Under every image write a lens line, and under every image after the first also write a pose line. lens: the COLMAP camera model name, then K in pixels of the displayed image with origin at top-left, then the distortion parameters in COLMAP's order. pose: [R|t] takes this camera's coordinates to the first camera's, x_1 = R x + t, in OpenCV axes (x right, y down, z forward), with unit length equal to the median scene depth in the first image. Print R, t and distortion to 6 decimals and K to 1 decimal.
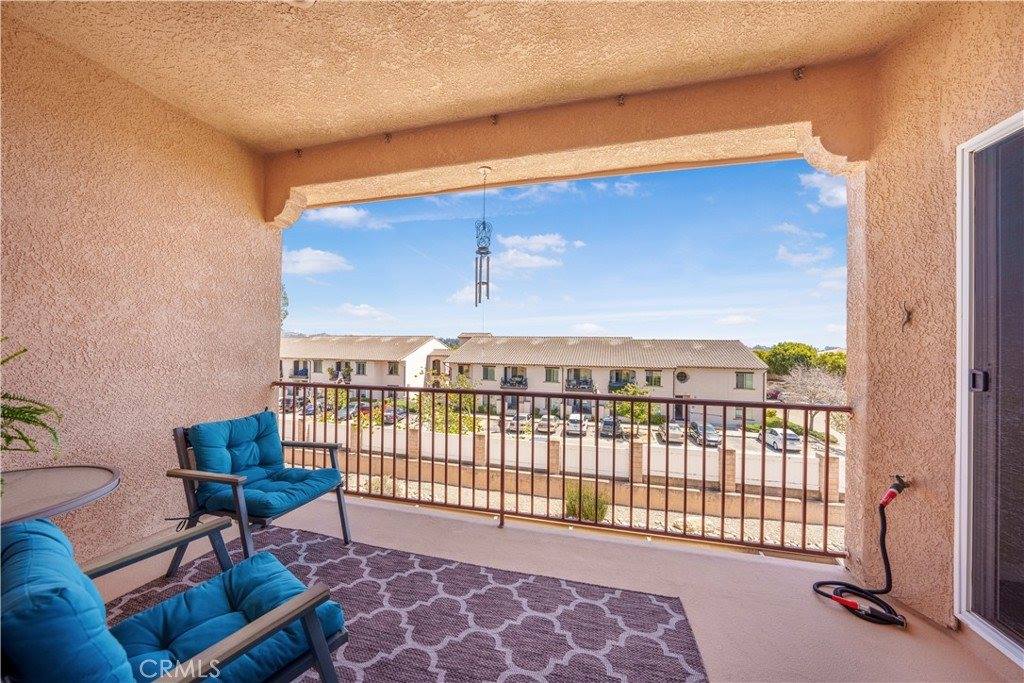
lens RADIAL K [[355.3, 0, 512.4], [0, 355.3, 343.3], [0, 0, 1]] dist [-0.009116, 0.000003]
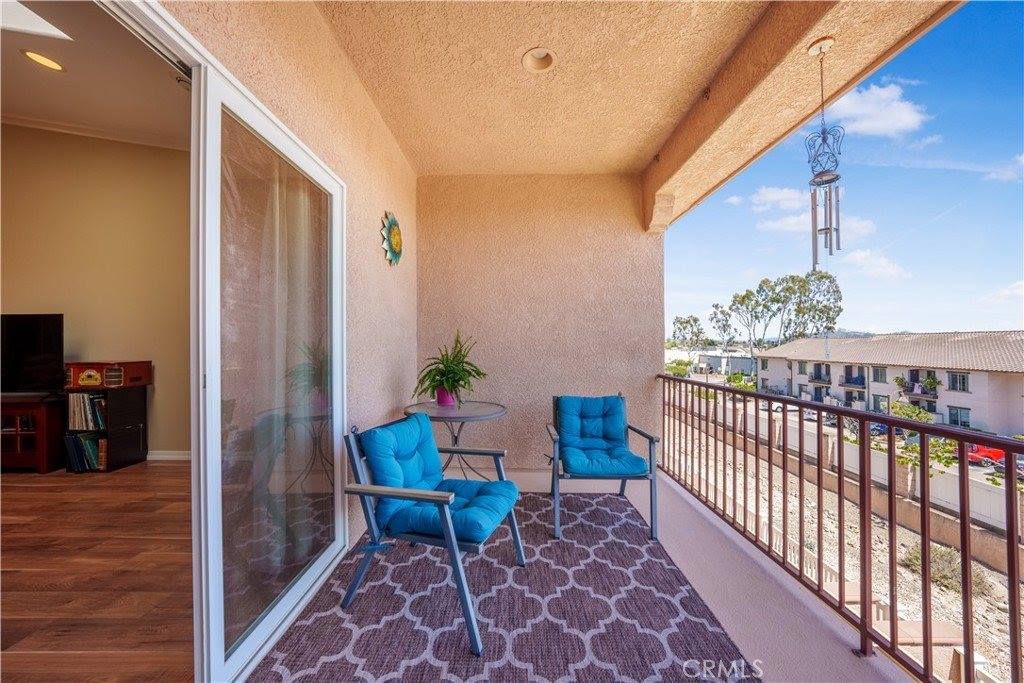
lens RADIAL K [[373.8, 0, 512.5], [0, 373.8, 343.9], [0, 0, 1]] dist [-0.009688, 0.000226]
pose [[0.266997, -0.011628, -0.963627, 0.393012], [0.007401, 0.999922, -0.010015, 0.028101], [0.963669, -0.004458, 0.267062, 0.318273]]
